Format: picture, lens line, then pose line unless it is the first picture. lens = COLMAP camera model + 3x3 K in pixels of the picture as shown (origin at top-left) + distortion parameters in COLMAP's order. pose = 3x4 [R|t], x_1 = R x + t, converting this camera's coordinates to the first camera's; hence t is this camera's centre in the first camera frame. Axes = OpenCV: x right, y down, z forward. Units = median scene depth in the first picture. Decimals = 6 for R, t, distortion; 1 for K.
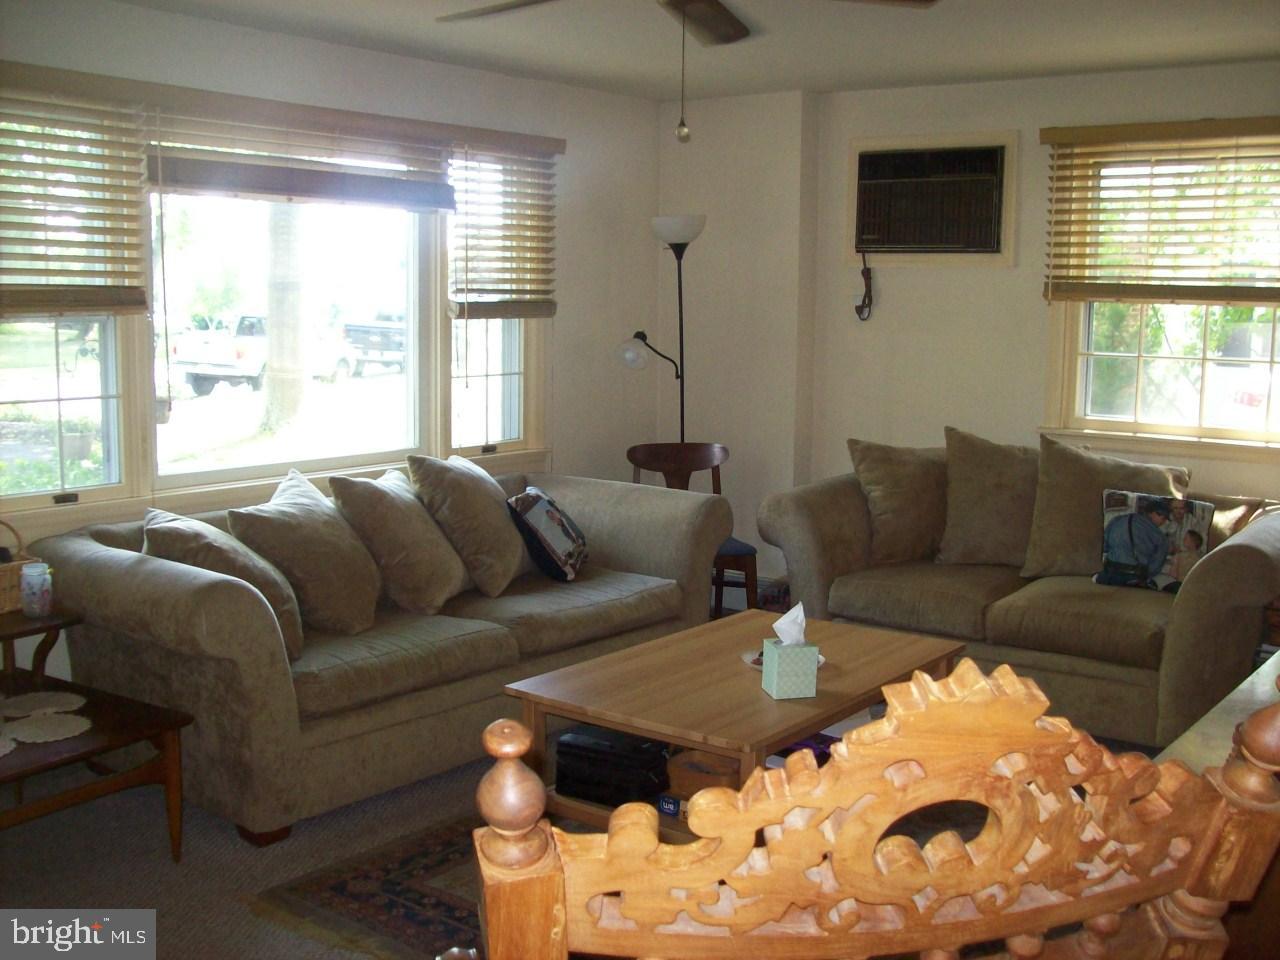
lens RADIAL K [[1376.9, 0, 645.3], [0, 1376.9, 479.4], [0, 0, 1]] dist [-0.091481, 0.000000]
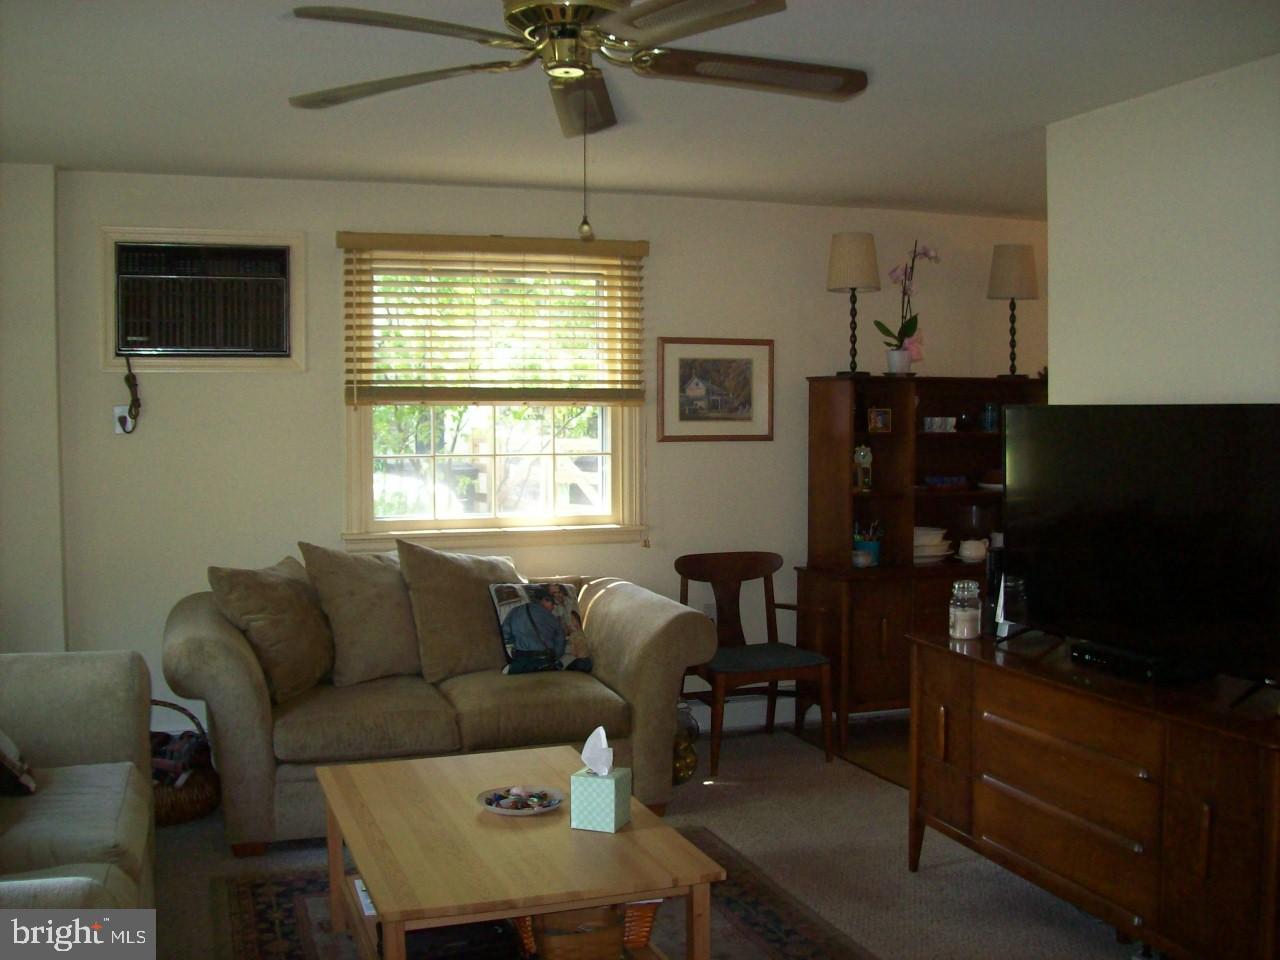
lens RADIAL K [[1376.9, 0, 642.2], [0, 1376.9, 479.2], [0, 0, 1]] dist [-0.091481, 0.000000]
pose [[0.567753, -0.056786, 0.821238, -0.414714], [0.122857, 0.992290, -0.016322, -0.037568], [-0.813980, 0.110162, 0.570352, 0.279139]]
